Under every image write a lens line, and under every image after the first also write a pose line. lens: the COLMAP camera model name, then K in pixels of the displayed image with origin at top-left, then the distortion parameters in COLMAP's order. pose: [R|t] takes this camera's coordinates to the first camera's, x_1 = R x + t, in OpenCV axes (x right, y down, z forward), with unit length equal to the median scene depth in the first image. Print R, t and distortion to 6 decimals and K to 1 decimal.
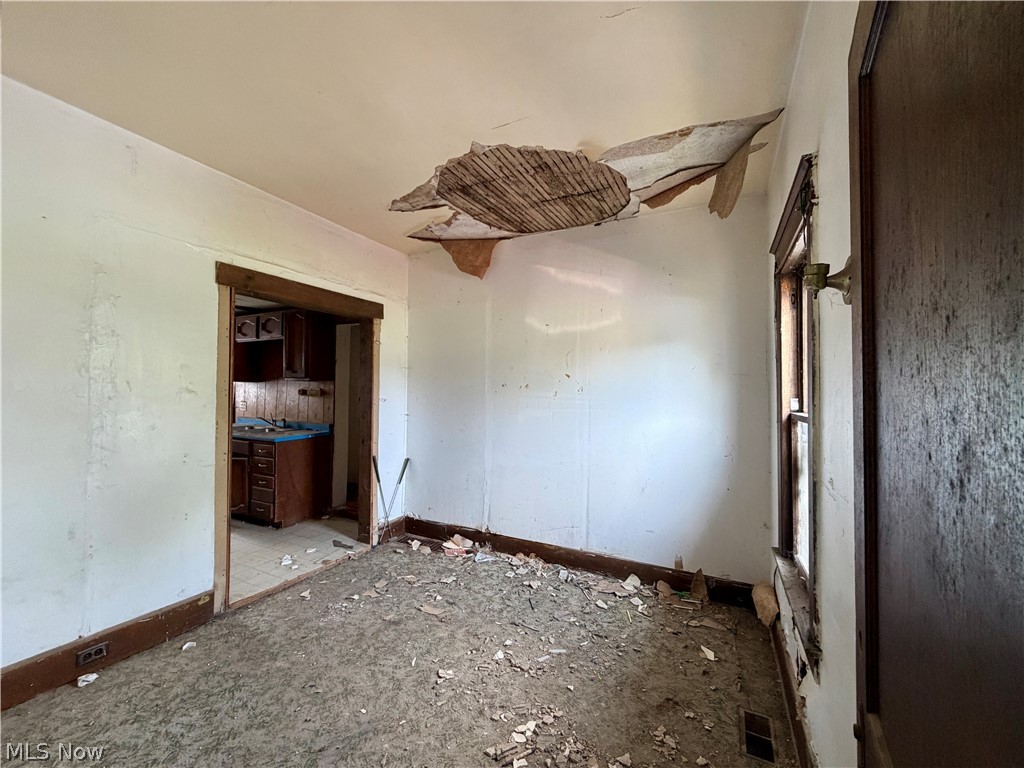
lens RADIAL K [[411.5, 0, 510.9], [0, 411.5, 380.9], [0, 0, 1]] dist [0.001122, 0.000686]
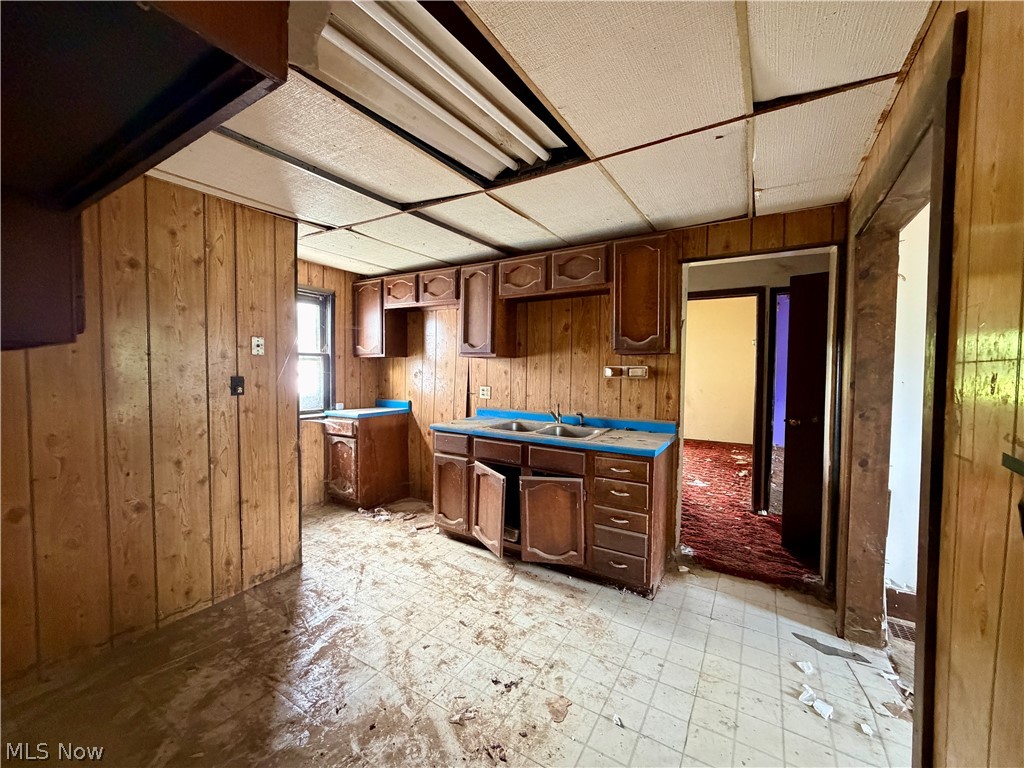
lens RADIAL K [[411.5, 0, 515.3], [0, 411.5, 383.9], [0, 0, 1]] dist [0.001122, 0.000686]
pose [[0.997740, -0.007392, -0.066792, -0.927627], [0.011898, 0.997660, 0.067323, 0.002756], [0.066138, -0.067966, 0.995493, 0.523306]]
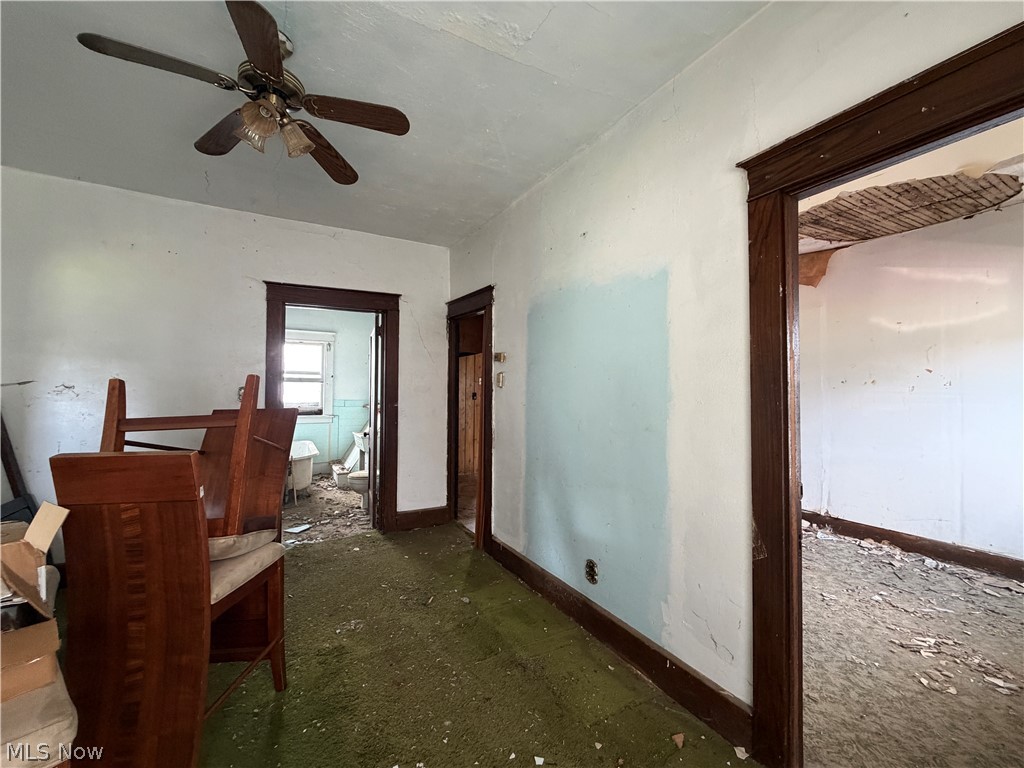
lens RADIAL K [[411.5, 0, 509.2], [0, 411.5, 383.3], [0, 0, 1]] dist [0.001122, 0.000686]
pose [[0.837990, -0.020556, -0.545299, -0.181298], [0.017636, 0.999788, -0.010587, 0.011376], [0.545401, -0.000745, 0.838175, -0.434930]]
